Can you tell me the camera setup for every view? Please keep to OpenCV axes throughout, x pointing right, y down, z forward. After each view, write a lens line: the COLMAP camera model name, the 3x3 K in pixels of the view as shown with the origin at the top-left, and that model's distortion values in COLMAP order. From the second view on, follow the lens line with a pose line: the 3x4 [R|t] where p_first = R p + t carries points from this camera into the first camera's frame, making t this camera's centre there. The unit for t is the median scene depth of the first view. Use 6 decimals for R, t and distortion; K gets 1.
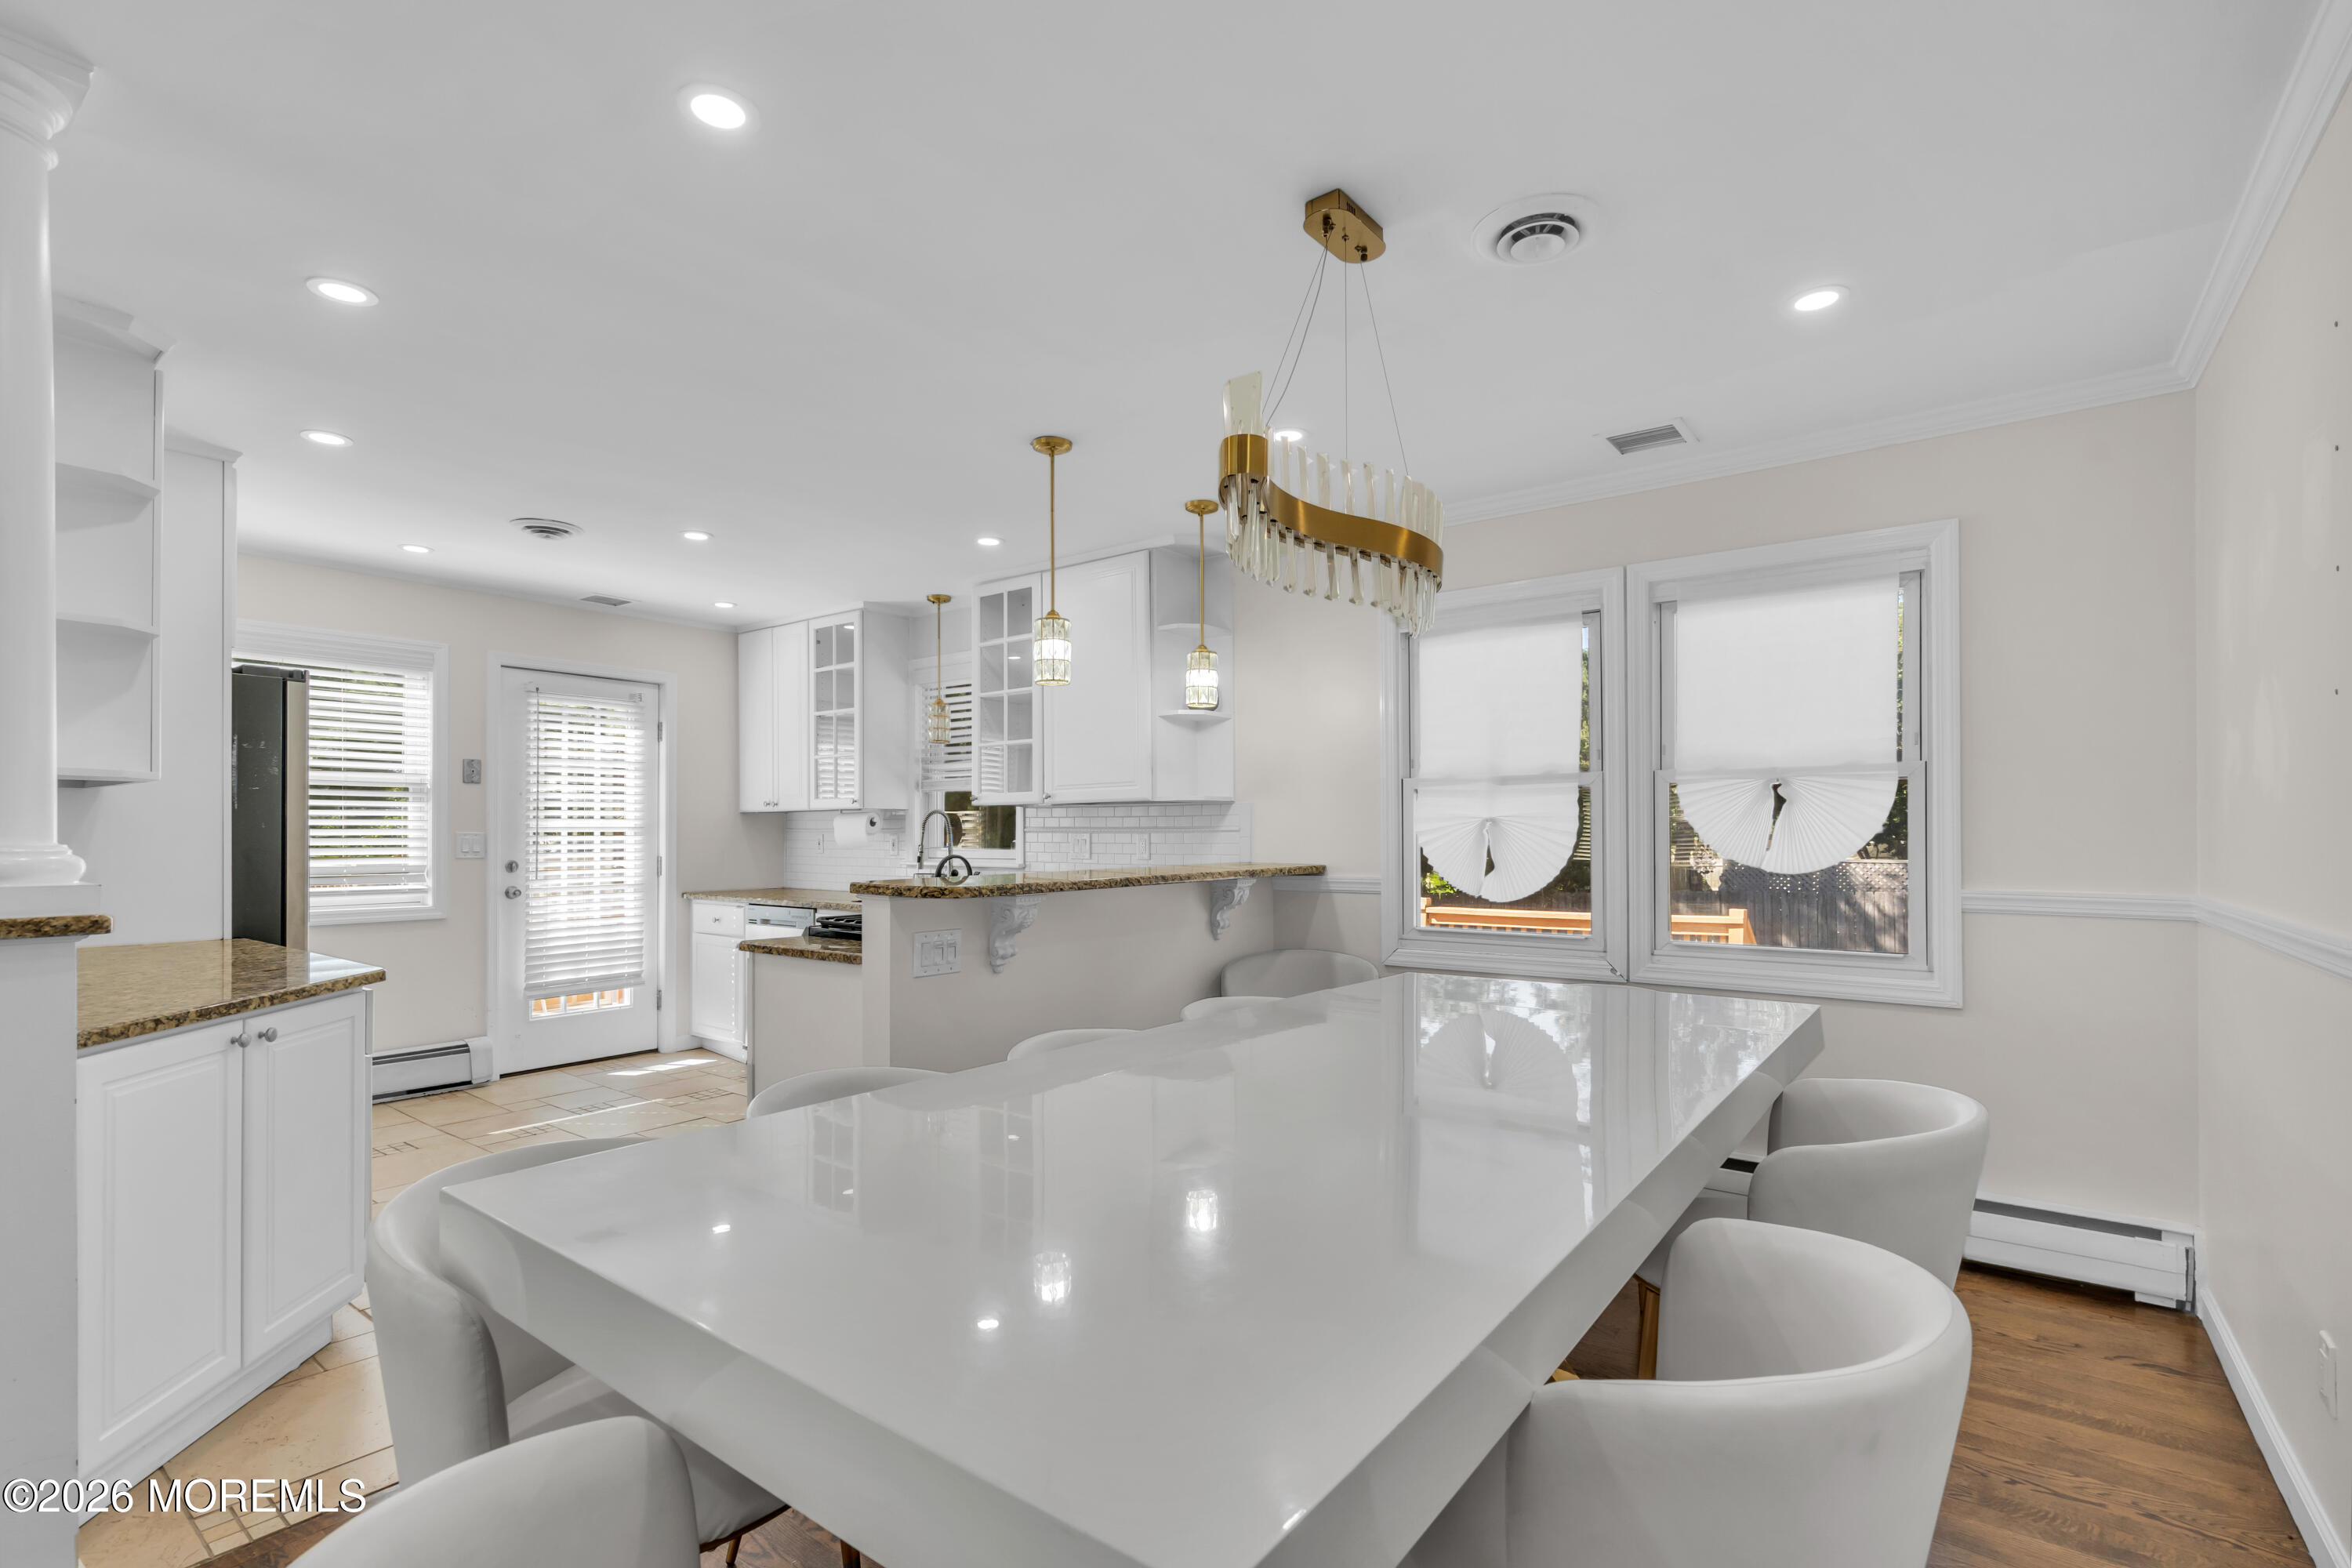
lens RADIAL K [[1079.2, 0, 1172.7], [0, 1079.2, 828.5], [0, 0, 1]] dist [-0.006840, 0.002248]
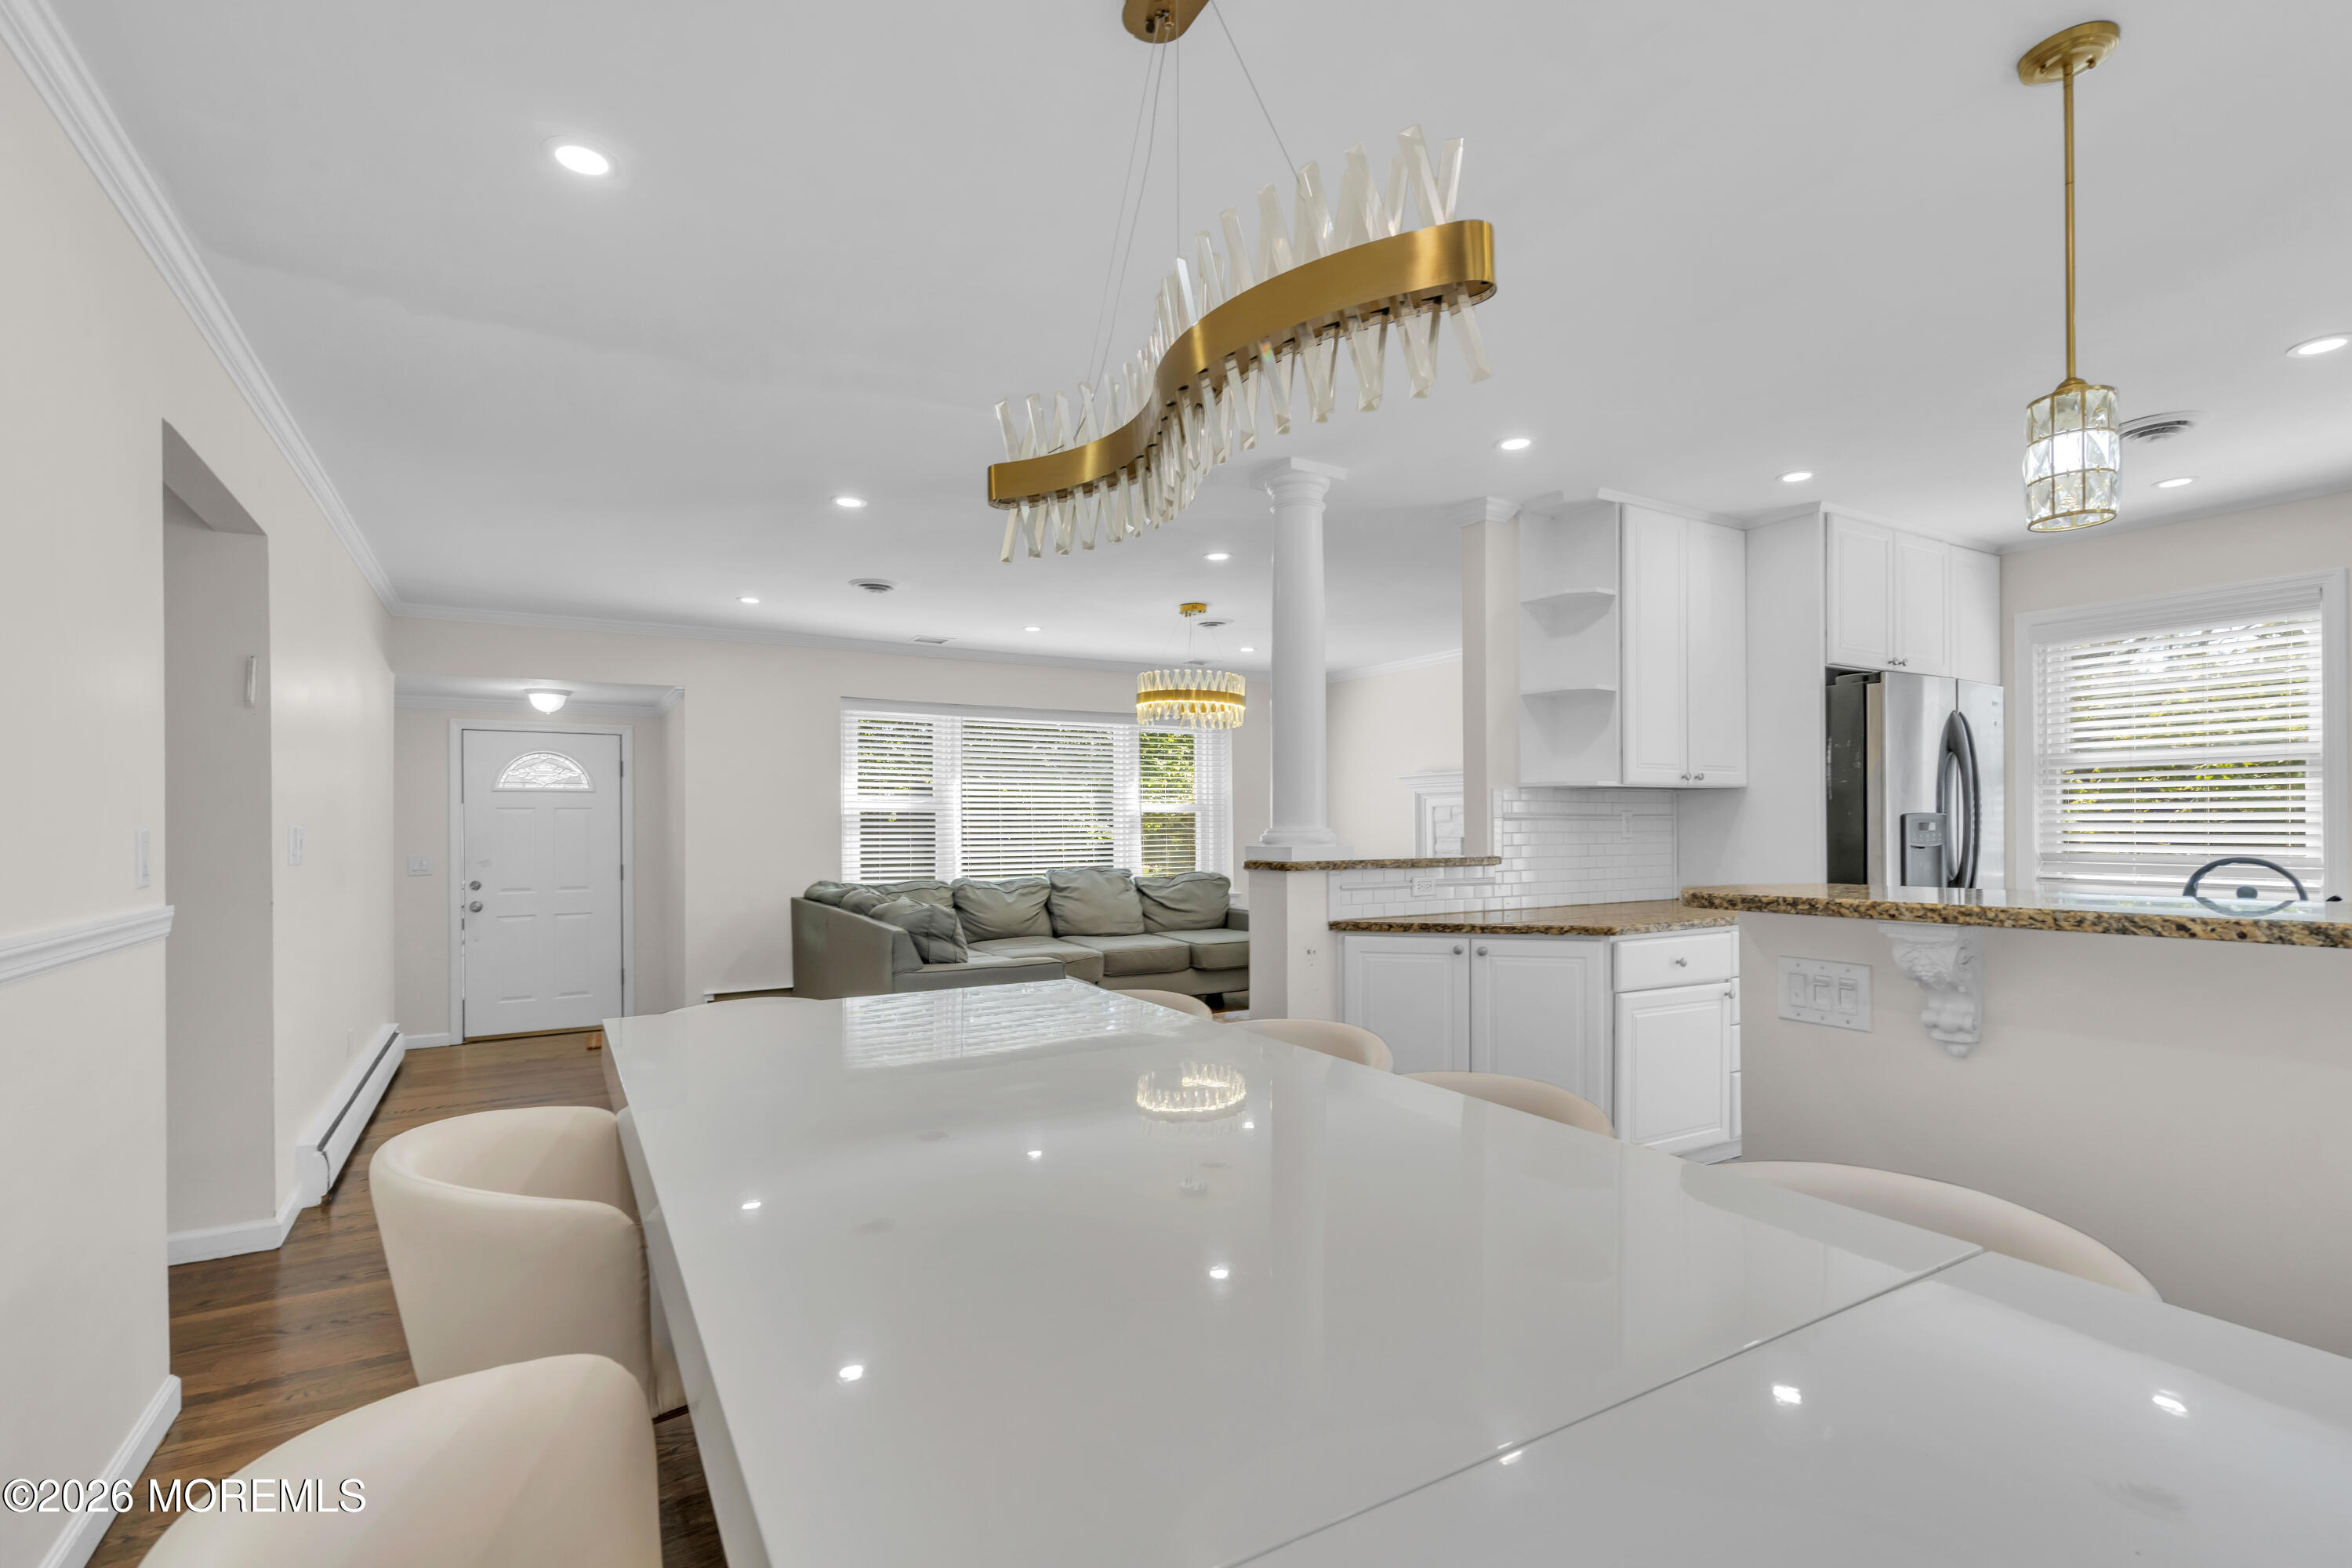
lens RADIAL K [[1079.2, 0, 1150.4], [0, 1079.2, 819.5], [0, 0, 1]] dist [-0.006840, 0.002248]
pose [[-0.374374, -0.002669, -0.927274, 0.311795], [0.010625, 0.999918, -0.007167, 0.002630], [0.927217, -0.012535, -0.374315, 0.455365]]
